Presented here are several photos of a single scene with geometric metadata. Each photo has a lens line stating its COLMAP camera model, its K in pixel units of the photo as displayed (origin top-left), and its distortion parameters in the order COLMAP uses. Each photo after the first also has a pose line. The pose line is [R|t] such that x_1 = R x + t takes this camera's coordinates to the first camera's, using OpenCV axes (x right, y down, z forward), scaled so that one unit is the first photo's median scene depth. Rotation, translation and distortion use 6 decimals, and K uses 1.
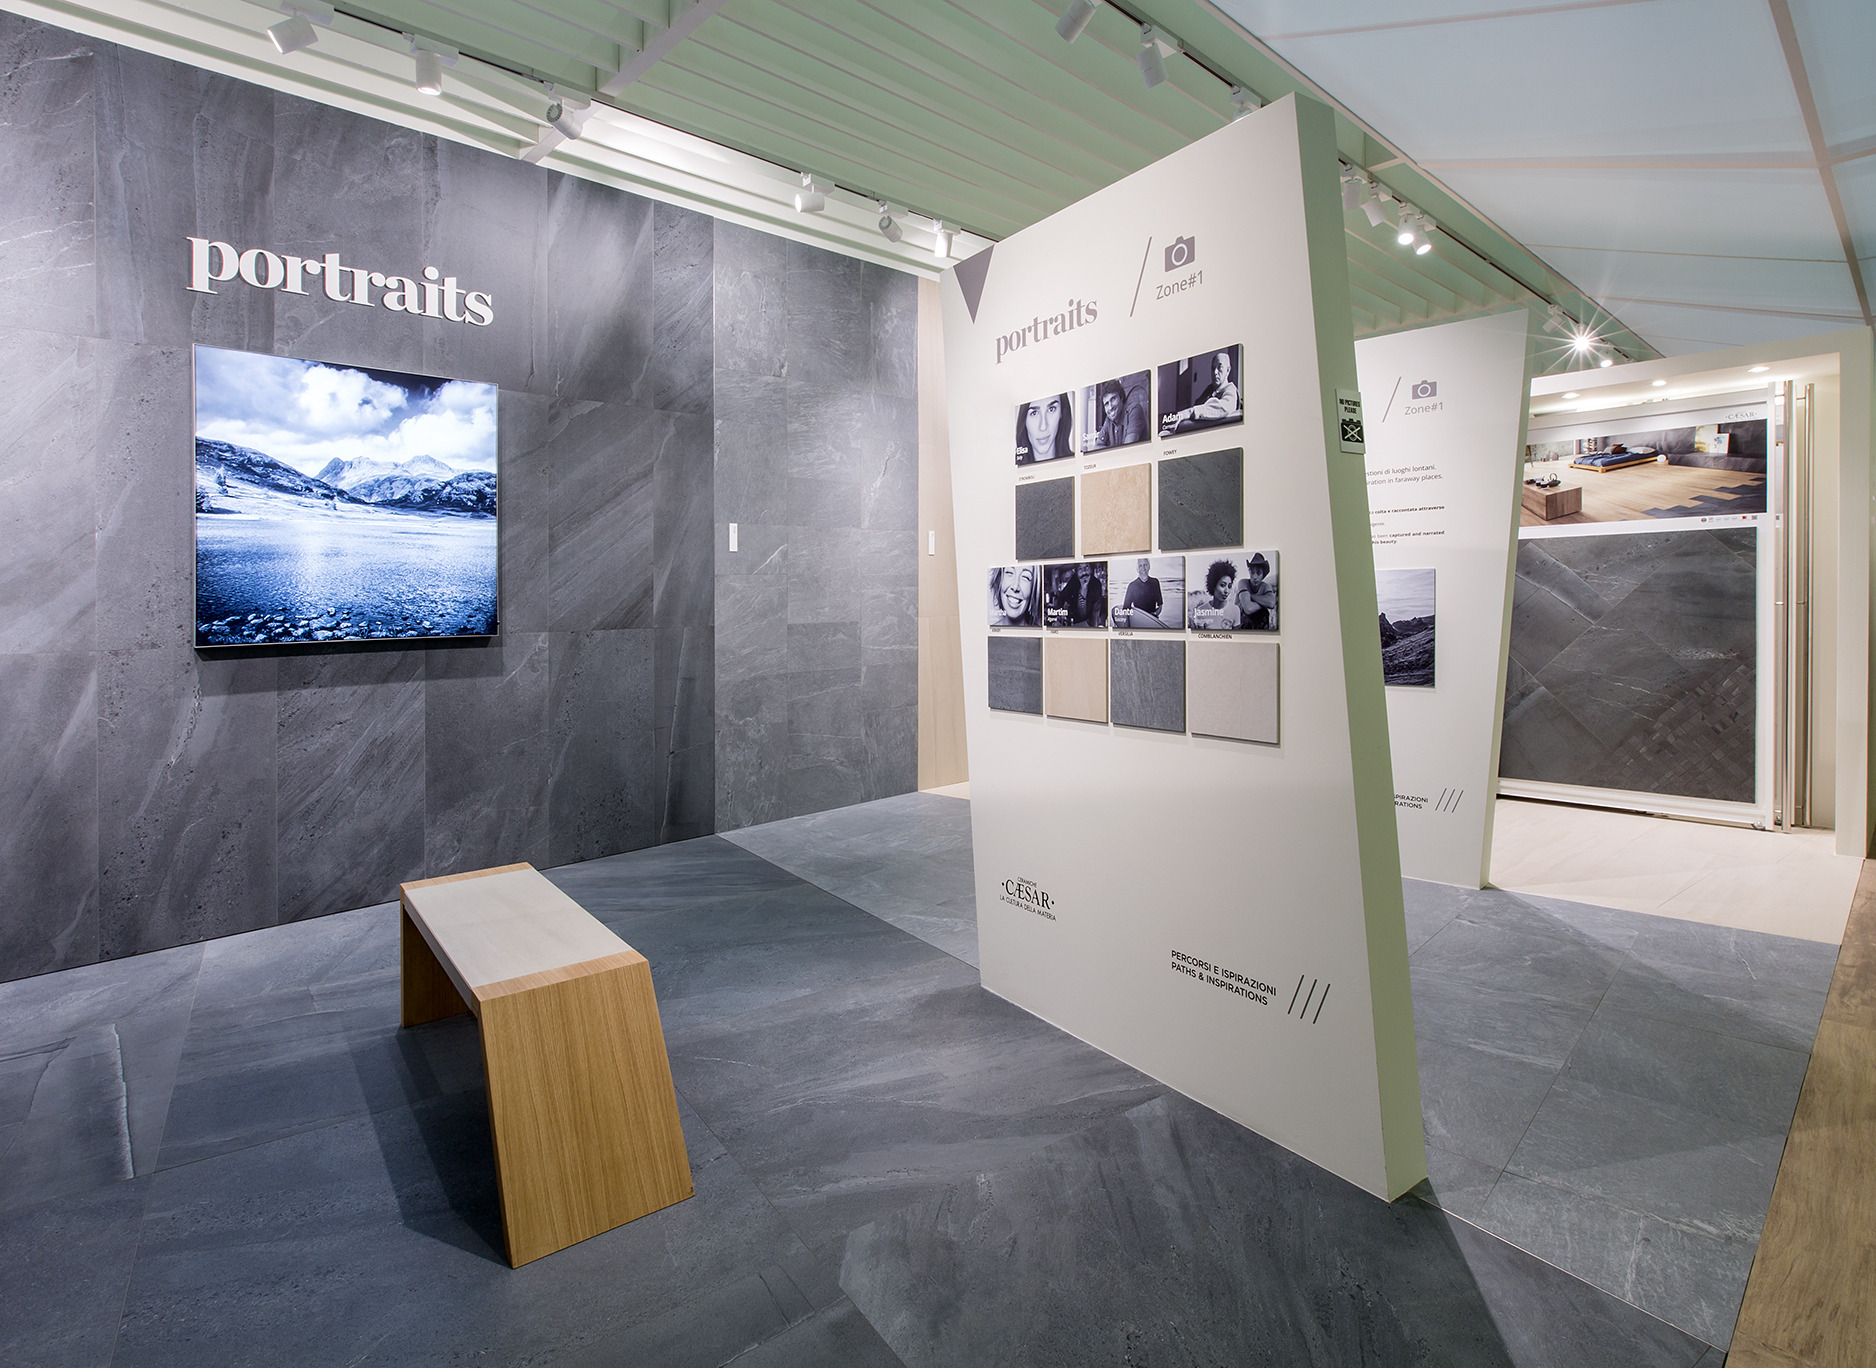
lens RADIAL K [[986.8, 0, 932.1], [0, 986.8, 623.2], [0, 0, 1]] dist [0.000249, -0.000367]
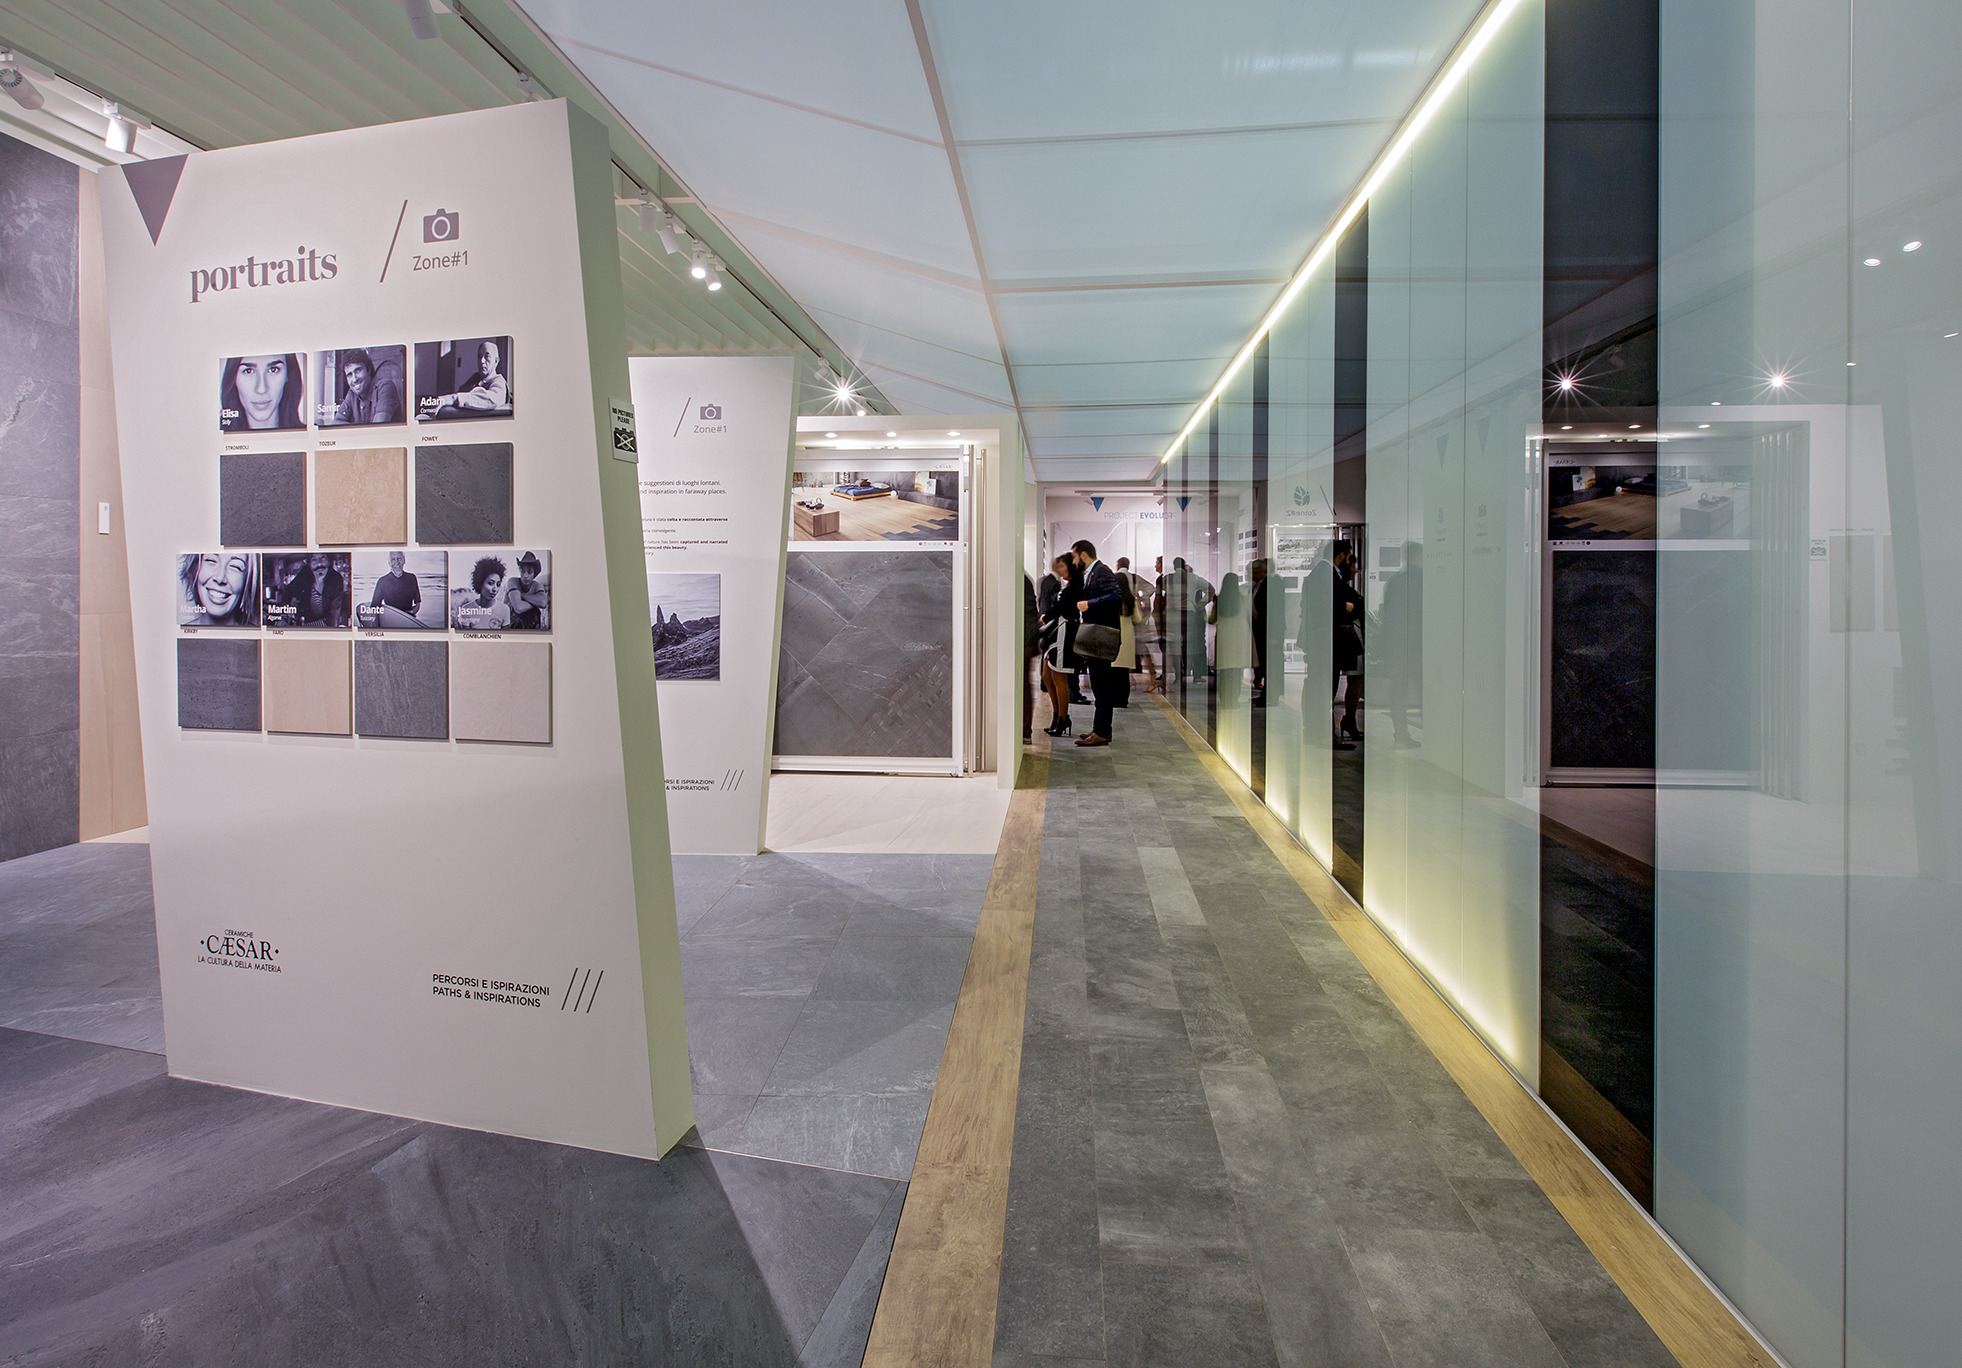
lens RADIAL K [[955.1, 0, 977.3], [0, 955.1, 623.0], [0, 0, 1]] dist [0.001744, 0.000521]
pose [[0.758818, 0.001012, 0.651302, 0.043126], [-0.001314, 0.999999, -0.000023, -0.000247], [-0.651302, -0.000838, 0.758819, -0.016507]]
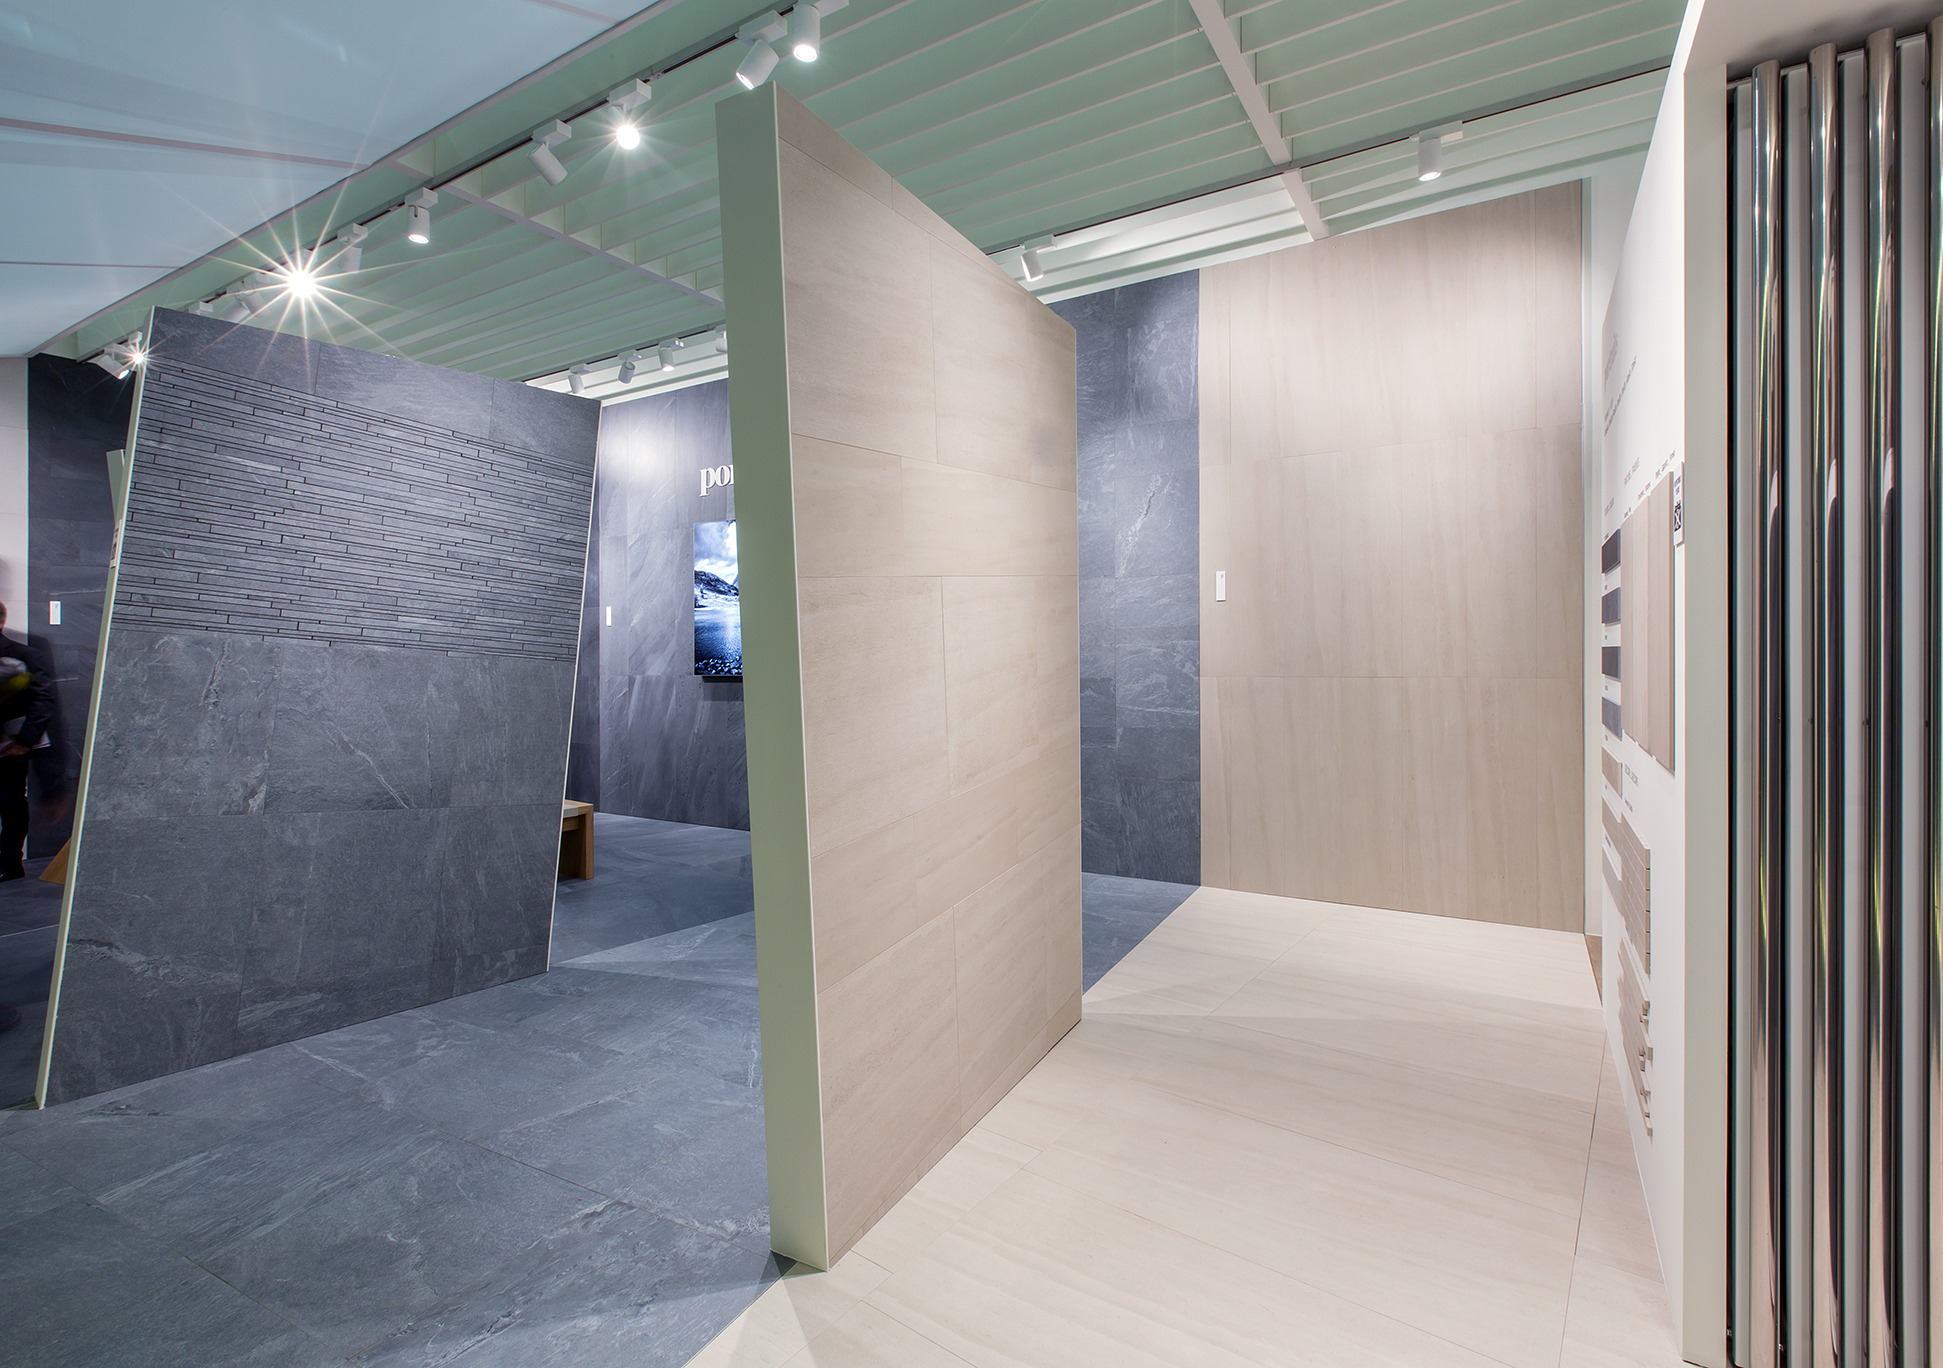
lens RADIAL K [[879.7, 0, 977.5], [0, 879.7, 645.8], [0, 0, 1]] dist [-0.001861, -0.000207]
pose [[0.270814, 0.007938, -0.962599, 0.915094], [-0.020622, 0.999784, 0.002442, -0.042302], [0.962411, 0.019189, 0.270919, 0.872434]]
